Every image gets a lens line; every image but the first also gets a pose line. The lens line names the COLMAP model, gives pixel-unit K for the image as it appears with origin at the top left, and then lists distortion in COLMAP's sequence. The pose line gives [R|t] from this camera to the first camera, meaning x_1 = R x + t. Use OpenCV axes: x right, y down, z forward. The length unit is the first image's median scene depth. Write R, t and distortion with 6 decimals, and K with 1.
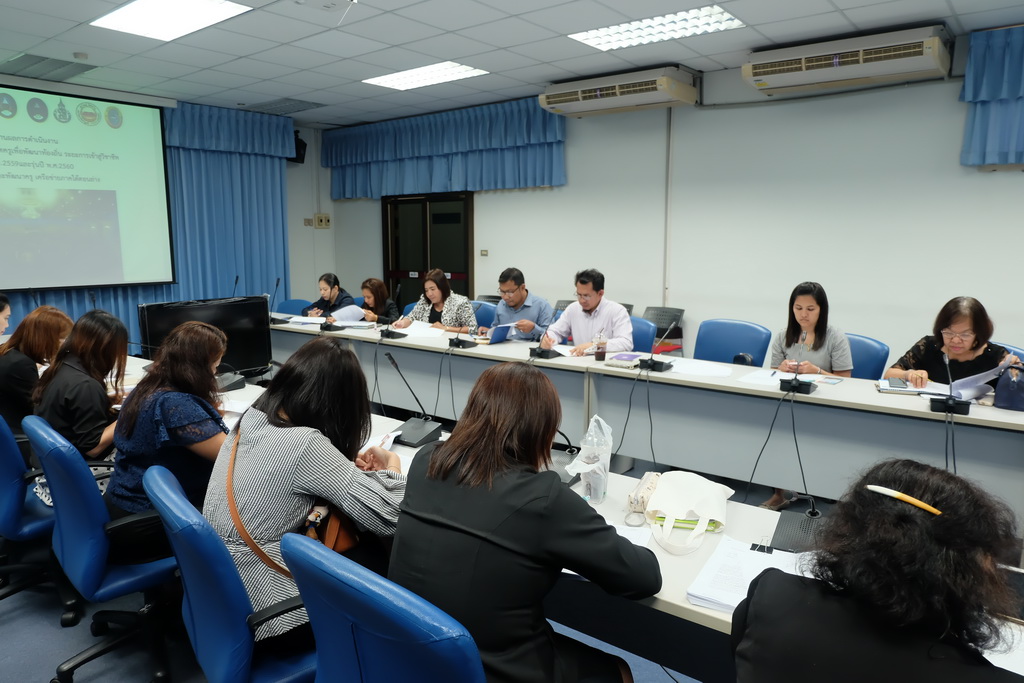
lens RADIAL K [[692.3, 0, 508.8], [0, 692.3, 321.6], [0, 0, 1]] dist [-0.041891, 0.042900]
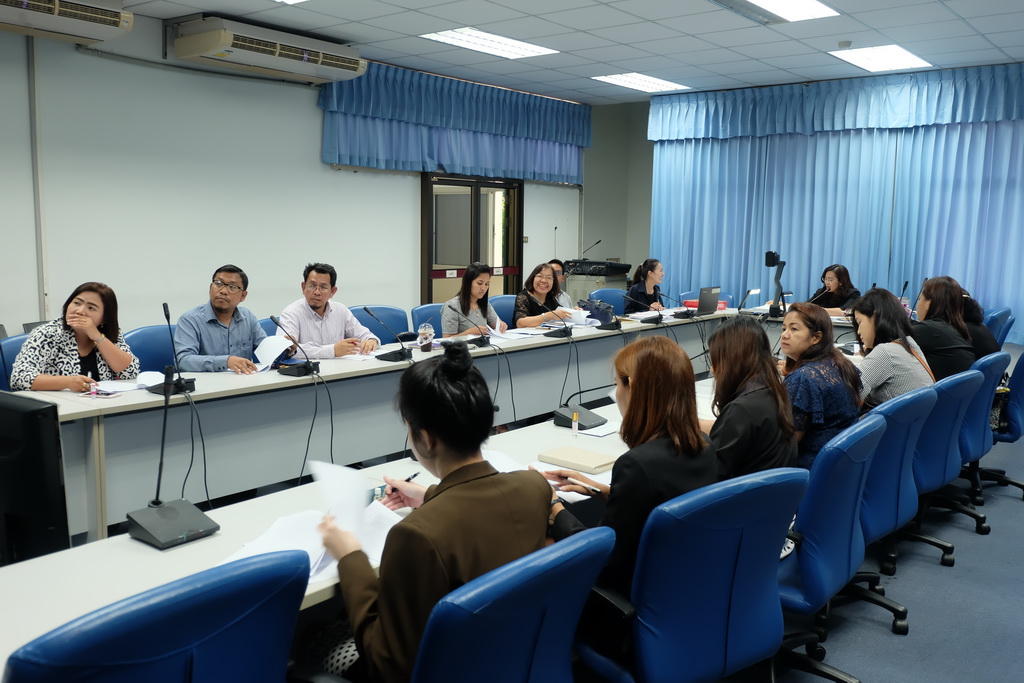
lens RADIAL K [[909.1, 0, 519.8], [0, 909.1, 331.7], [0, 0, 1]] dist [0.004220, 0.054214]
pose [[0.009570, -0.115479, 0.993264, -1.336963], [0.119242, 0.986353, 0.113527, -0.117920], [-0.992819, 0.117352, 0.023209, 0.976188]]
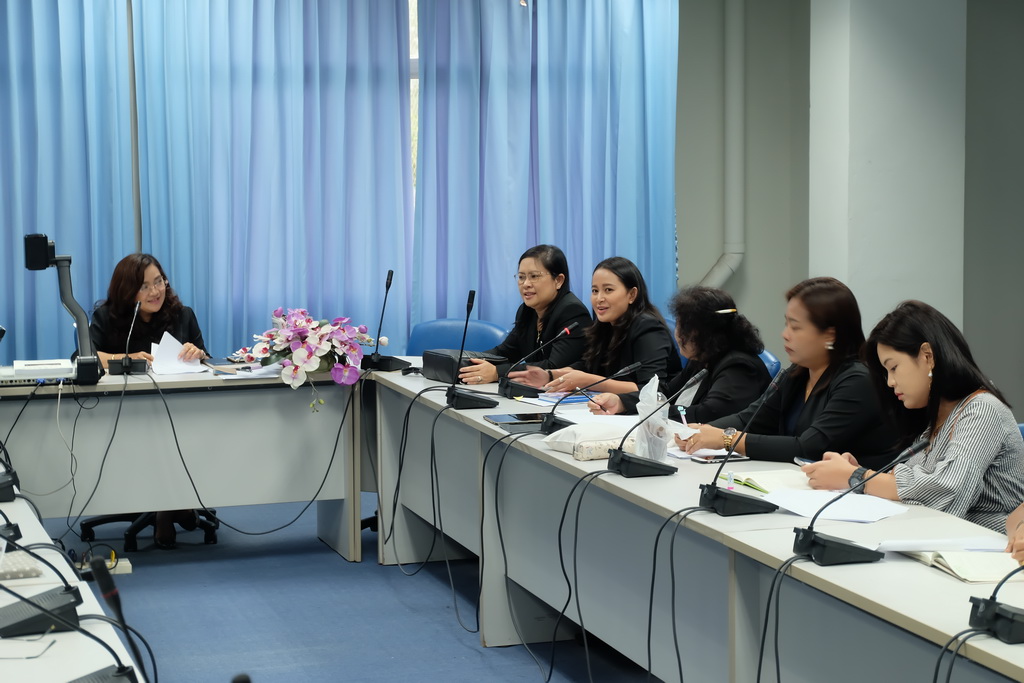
lens RADIAL K [[2139.4, 0, 520.7], [0, 2139.4, 338.4], [0, 0, 1]] dist [0.098463, 0.000000]
pose [[-0.826688, -0.045090, 0.560851, -0.785777], [0.088294, 0.974039, 0.208453, -0.305880], [-0.555690, 0.221845, -0.801245, 1.958474]]
